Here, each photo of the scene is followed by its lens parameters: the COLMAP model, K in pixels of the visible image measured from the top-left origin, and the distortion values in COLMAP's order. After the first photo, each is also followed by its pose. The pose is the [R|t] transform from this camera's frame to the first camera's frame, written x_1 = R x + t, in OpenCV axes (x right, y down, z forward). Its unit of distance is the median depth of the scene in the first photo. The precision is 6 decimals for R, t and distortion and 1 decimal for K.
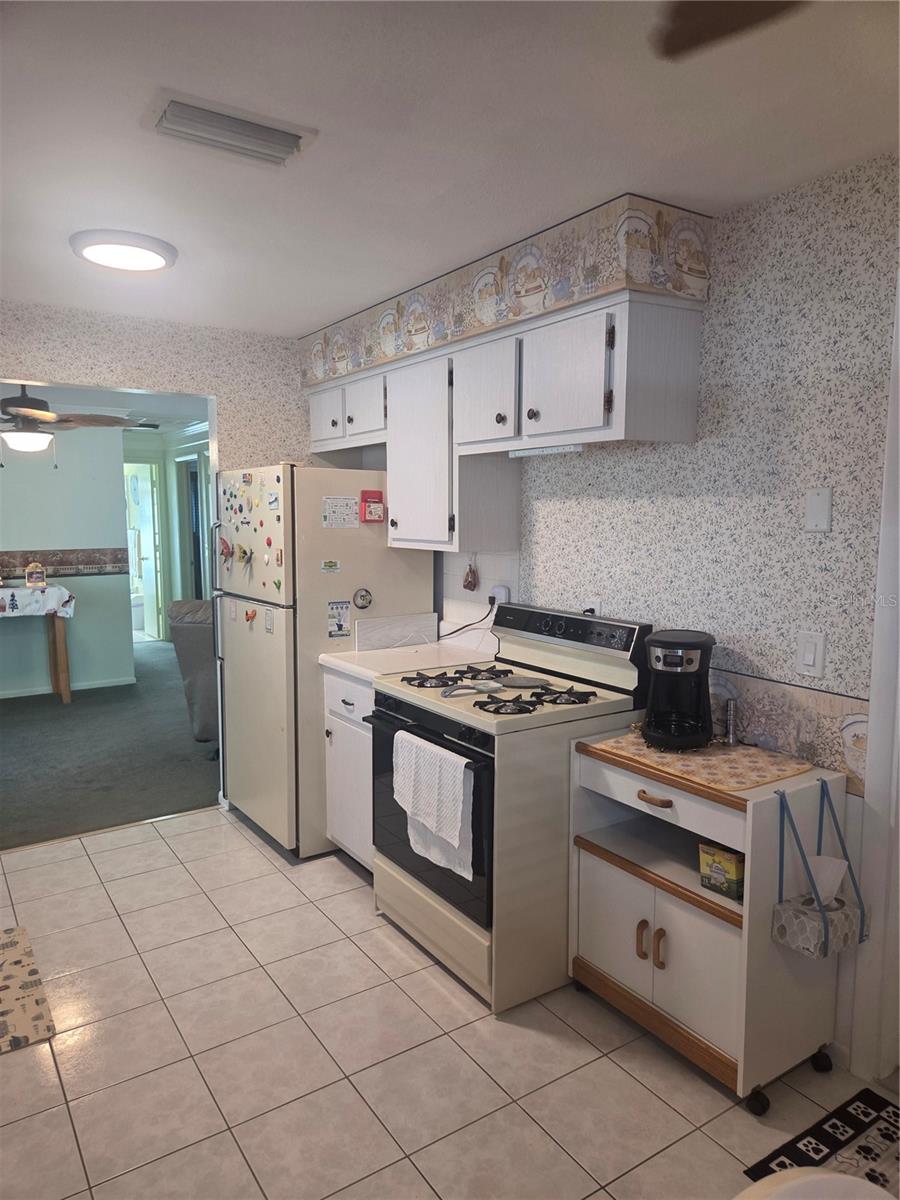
lens RADIAL K [[812.4, 0, 438.2], [0, 812.4, 603.1], [0, 0, 1]] dist [0.066420, -0.037942]
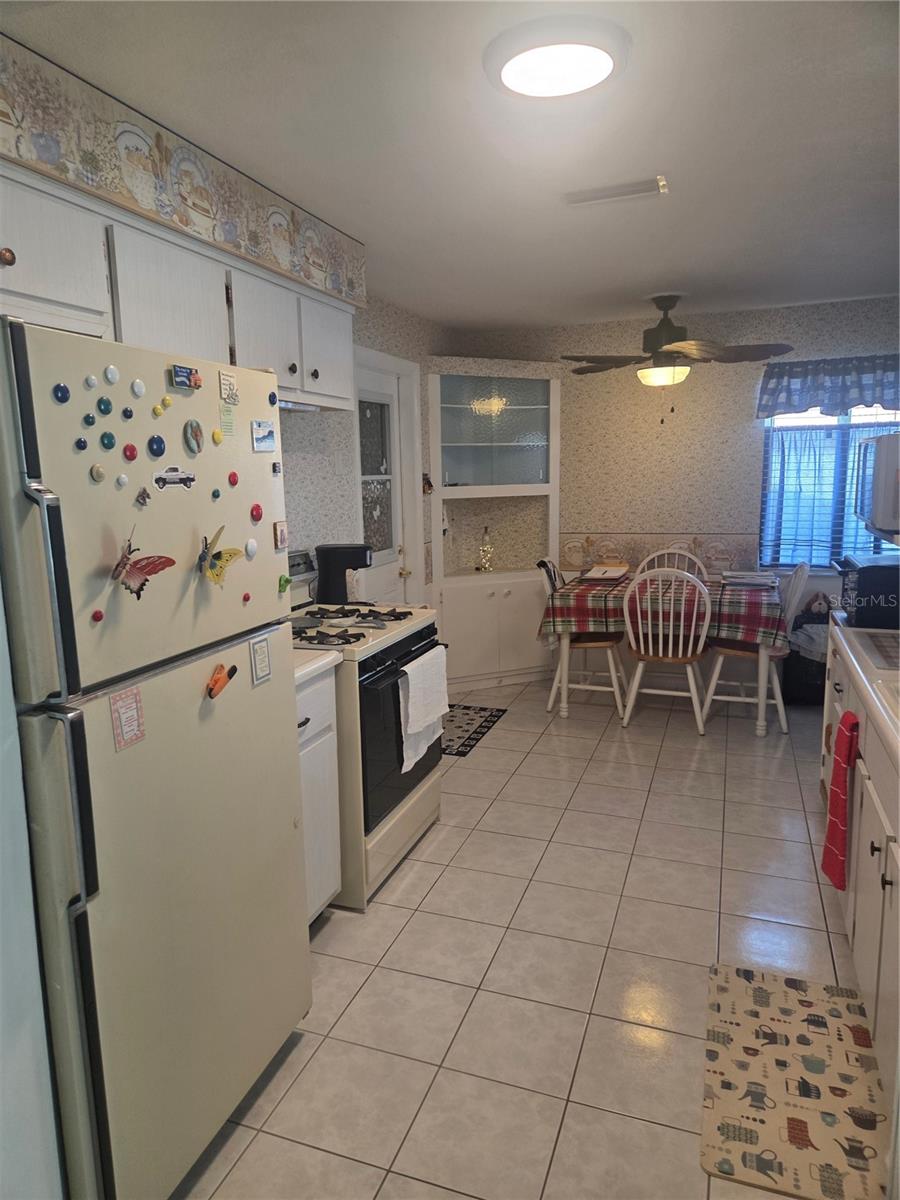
lens RADIAL K [[812.4, 0, 442.1], [0, 812.4, 599.8], [0, 0, 1]] dist [0.066420, -0.037942]
pose [[-0.606037, -0.110868, 0.787672, -0.753642], [0.112922, 0.968218, 0.223164, -0.133564], [-0.787380, 0.224191, -0.574257, 1.301223]]
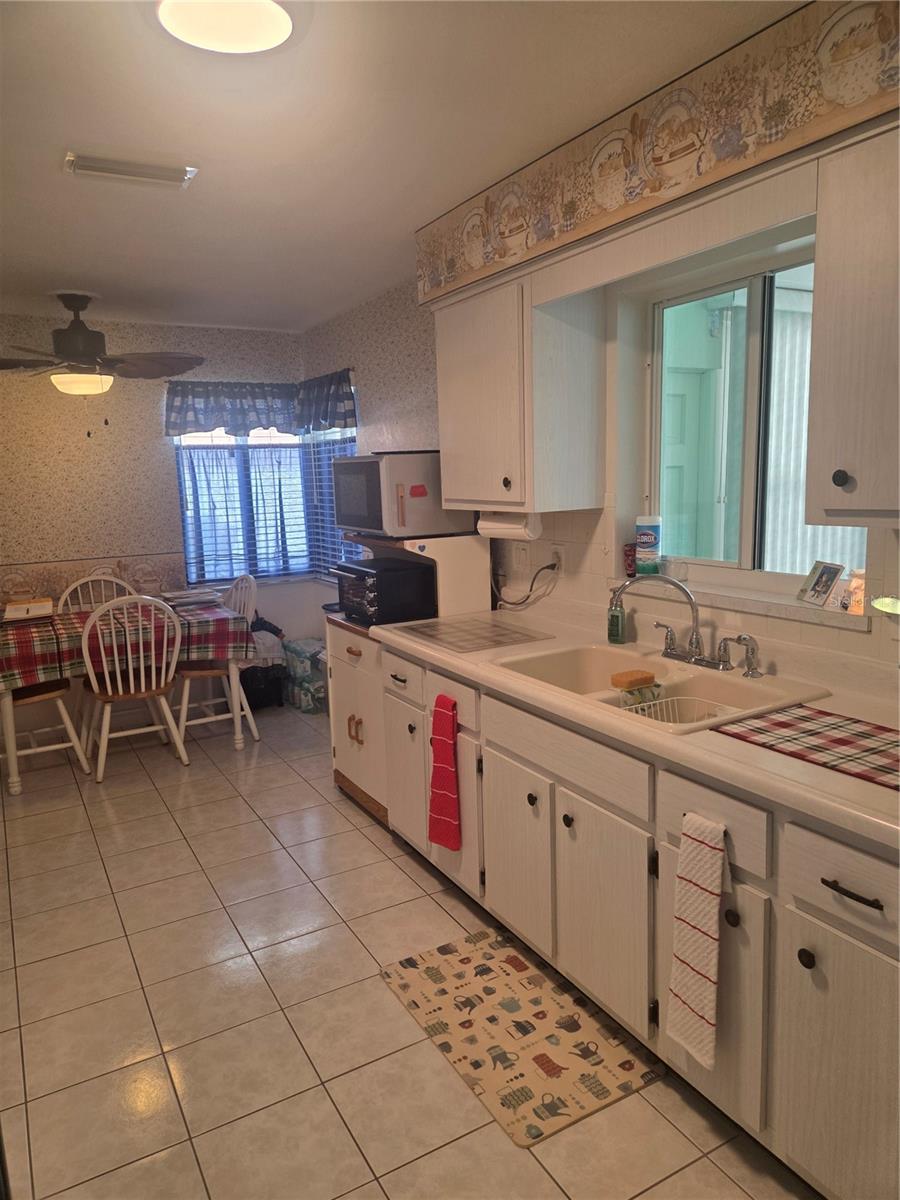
lens RADIAL K [[812.4, 0, 447.1], [0, 812.4, 599.8], [0, 0, 1]] dist [0.066420, -0.037942]
pose [[-0.997561, 0.028340, 0.063781, -0.466179], [0.044625, 0.961638, 0.270667, -0.147542], [-0.053664, 0.272853, -0.960558, 1.382757]]
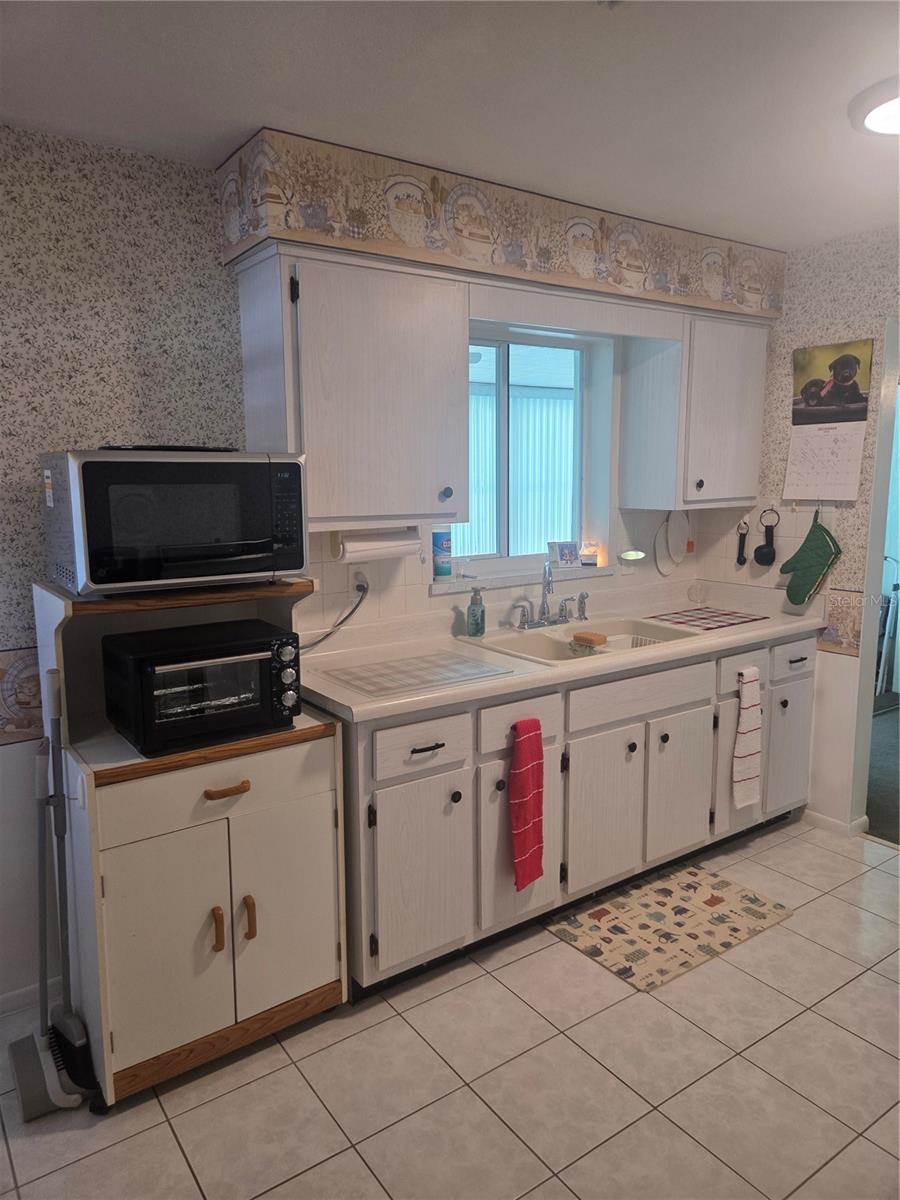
lens RADIAL K [[812.4, 0, 438.9], [0, 812.4, 600.1], [0, 0, 1]] dist [0.066420, -0.037942]
pose [[0.034917, 0.163135, -0.985986, 0.321878], [-0.104815, 0.981744, 0.158721, -0.055448], [0.993879, 0.097804, 0.051379, 0.490115]]
